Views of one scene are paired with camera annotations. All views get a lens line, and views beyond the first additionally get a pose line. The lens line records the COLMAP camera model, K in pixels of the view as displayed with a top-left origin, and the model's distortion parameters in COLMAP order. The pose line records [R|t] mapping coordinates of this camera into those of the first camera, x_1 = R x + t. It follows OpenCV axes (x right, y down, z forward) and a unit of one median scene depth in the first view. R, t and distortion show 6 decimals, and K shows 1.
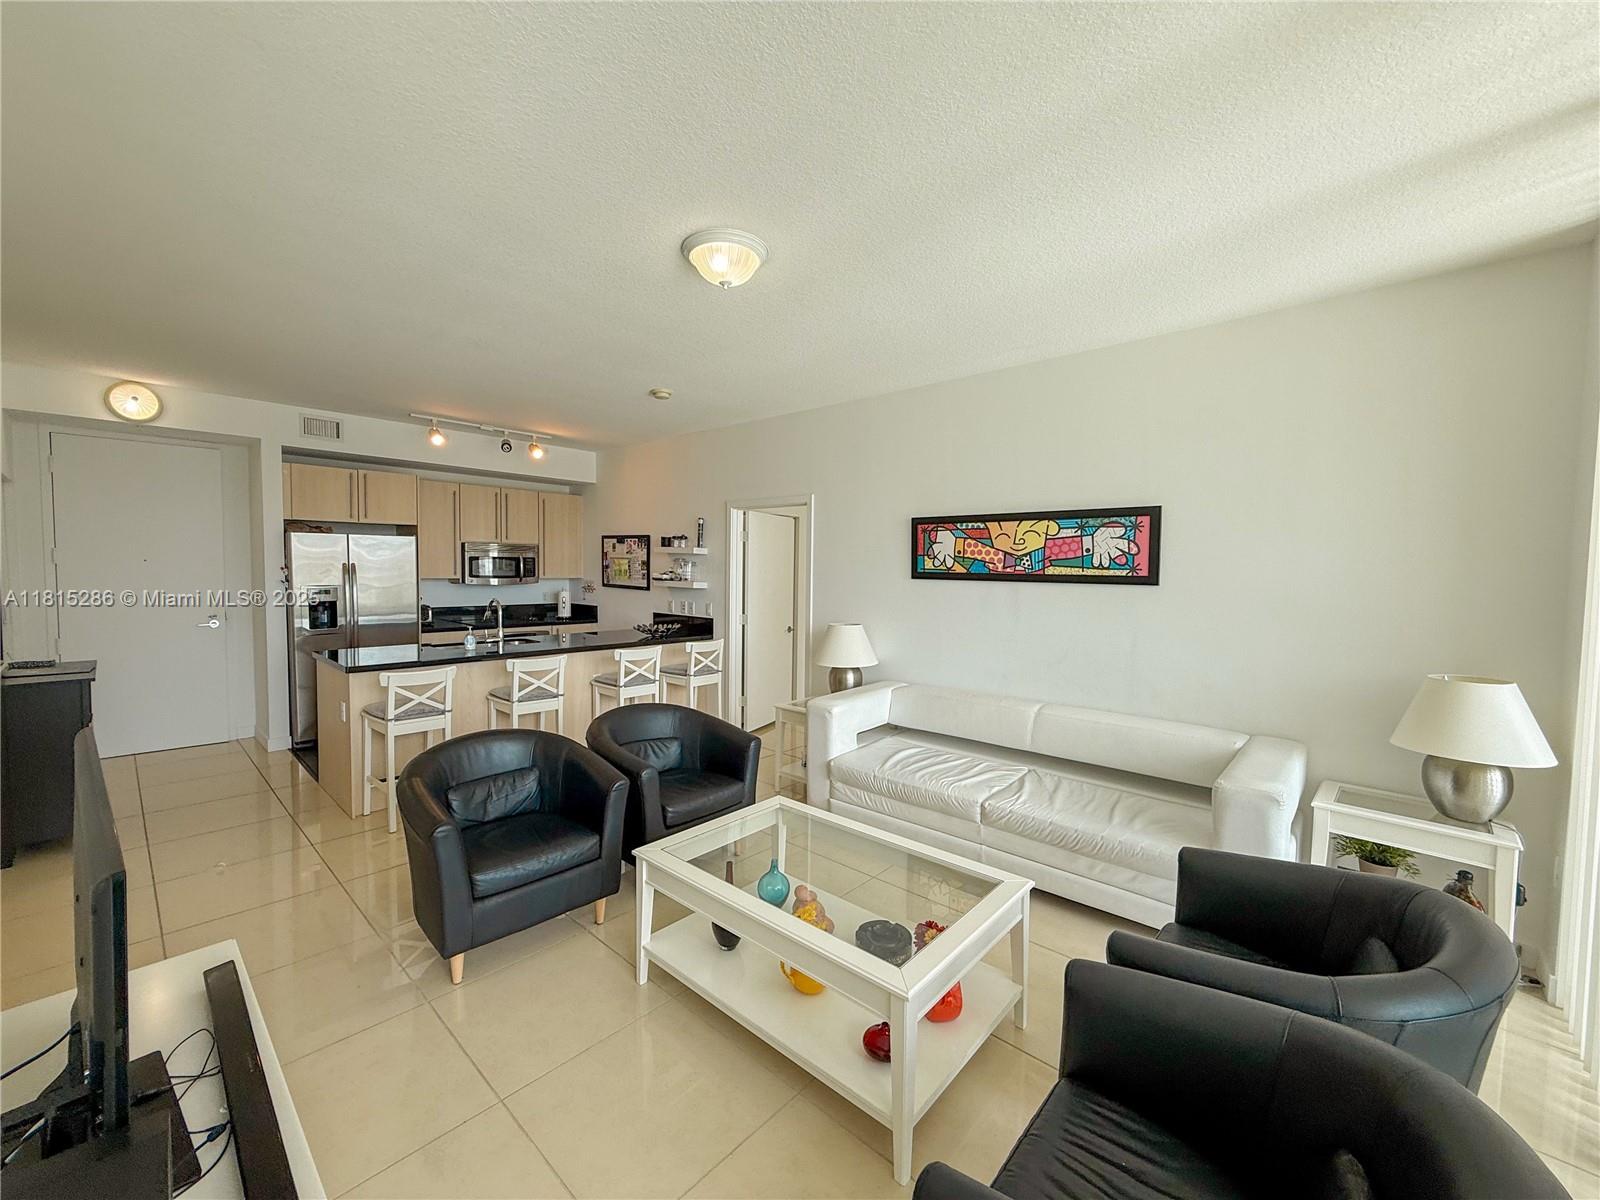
lens RADIAL K [[639.0, 0, 798.4], [0, 639.0, 598.2], [0, 0, 1]] dist [0.002194, 0.000628]
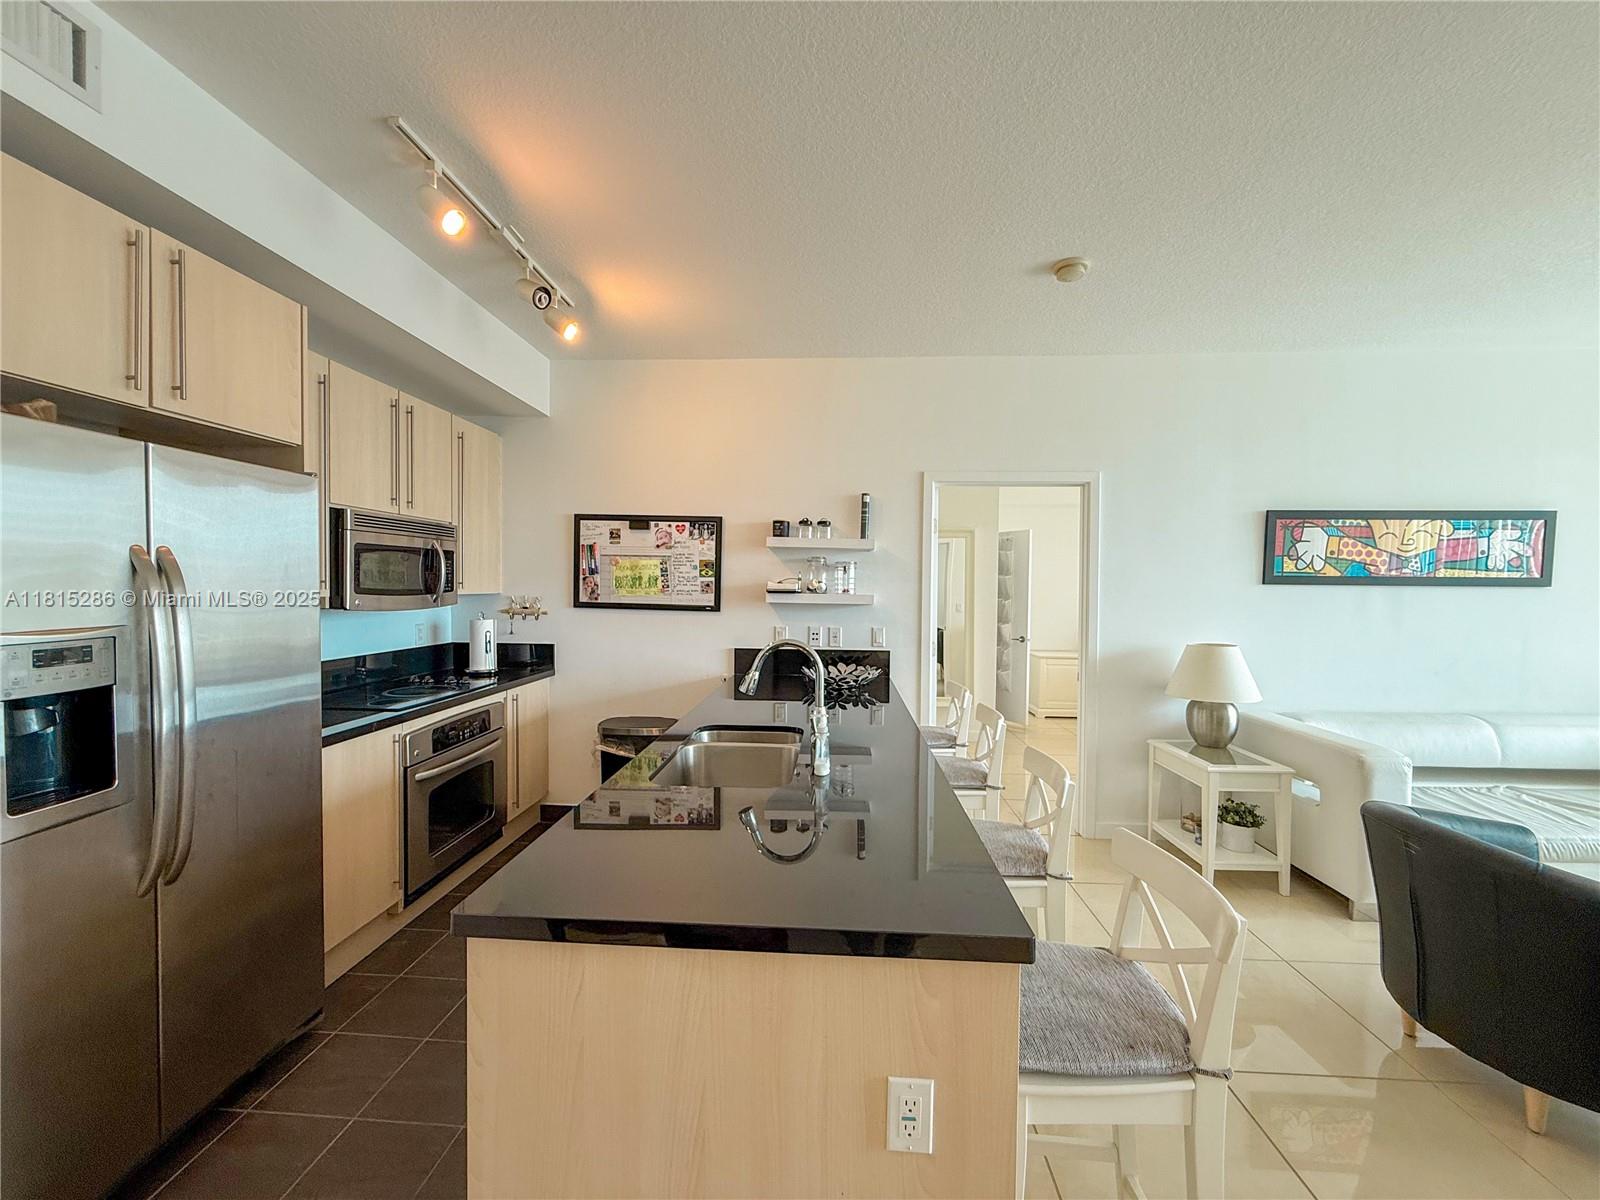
lens RADIAL K [[639.0, 0, 799.9], [0, 639.0, 598.2], [0, 0, 1]] dist [0.002194, 0.000628]
pose [[0.774471, -0.019159, 0.632319, -0.649119], [0.032757, 0.999415, -0.009839, -0.019115], [-0.631760, 0.028333, 0.774646, 0.592777]]
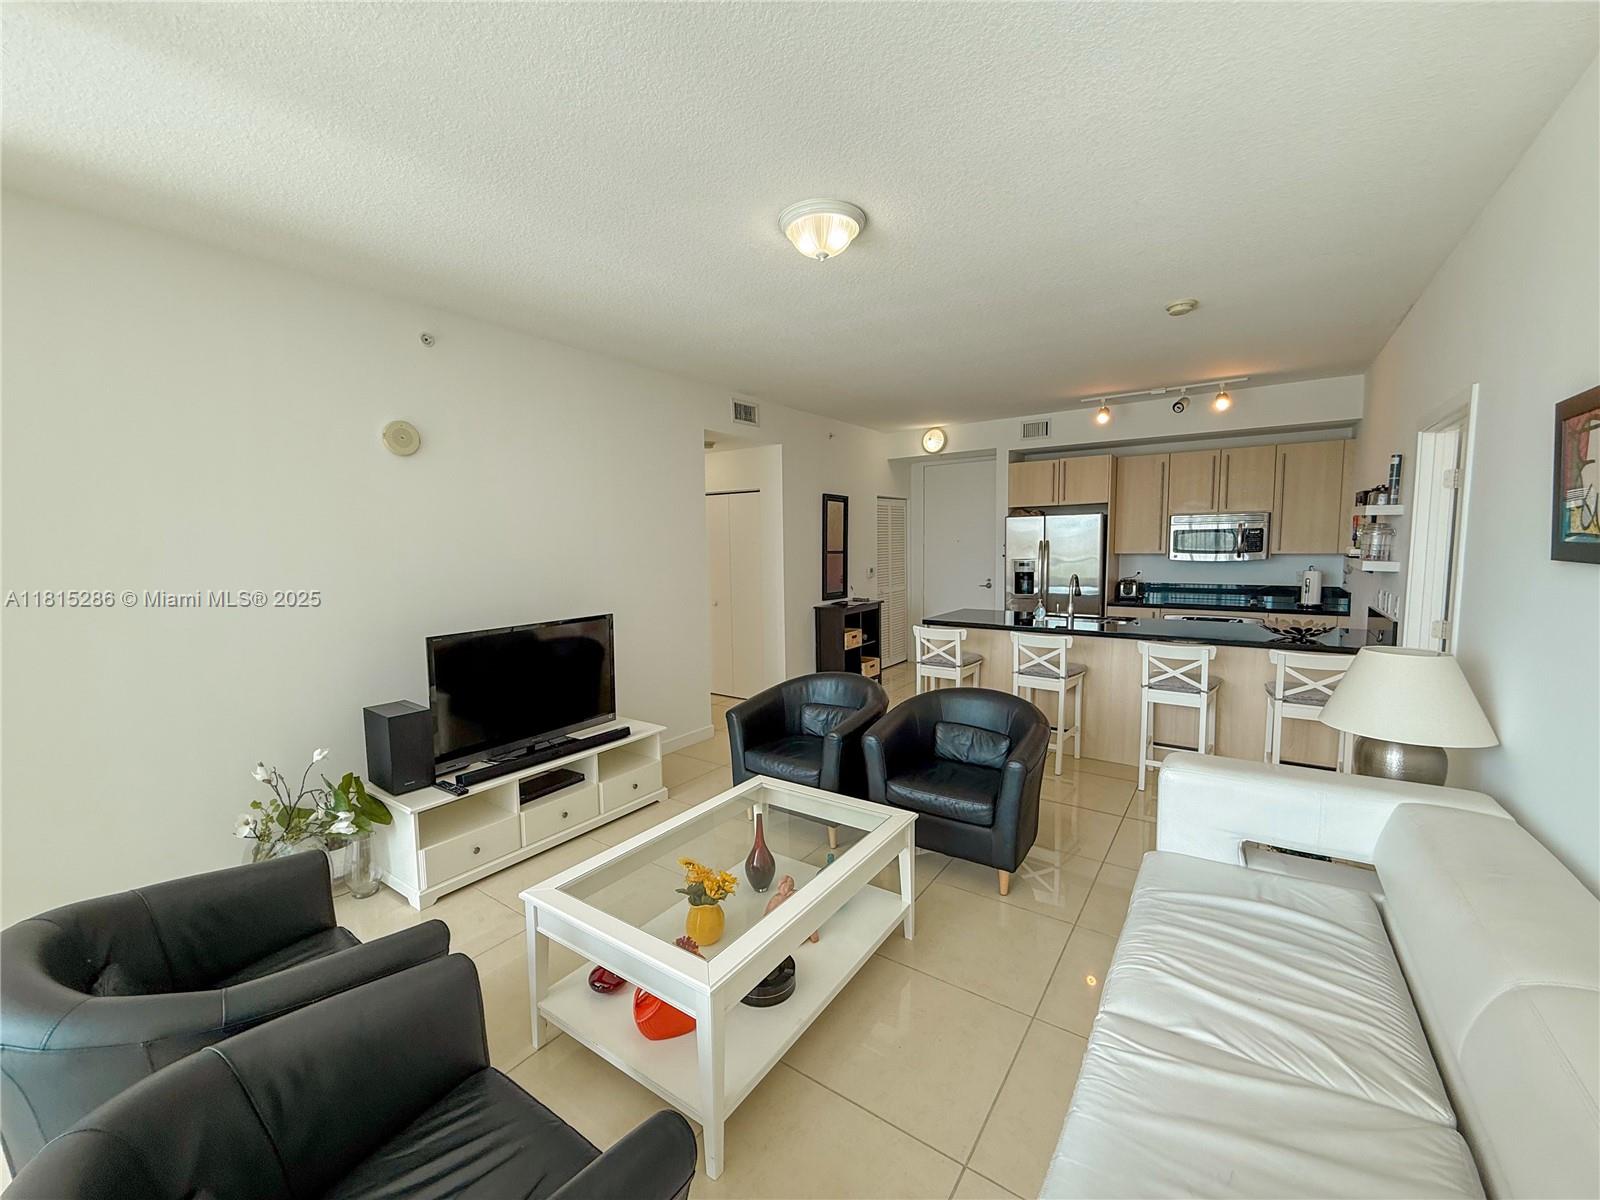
lens RADIAL K [[639.0, 0, 799.2], [0, 639.0, 597.9], [0, 0, 1]] dist [0.002194, 0.000628]
pose [[0.128792, 0.072425, -0.989023, 0.409872], [-0.031386, 0.997128, 0.068931, -0.015764], [0.991175, 0.022164, 0.130695, 0.390558]]
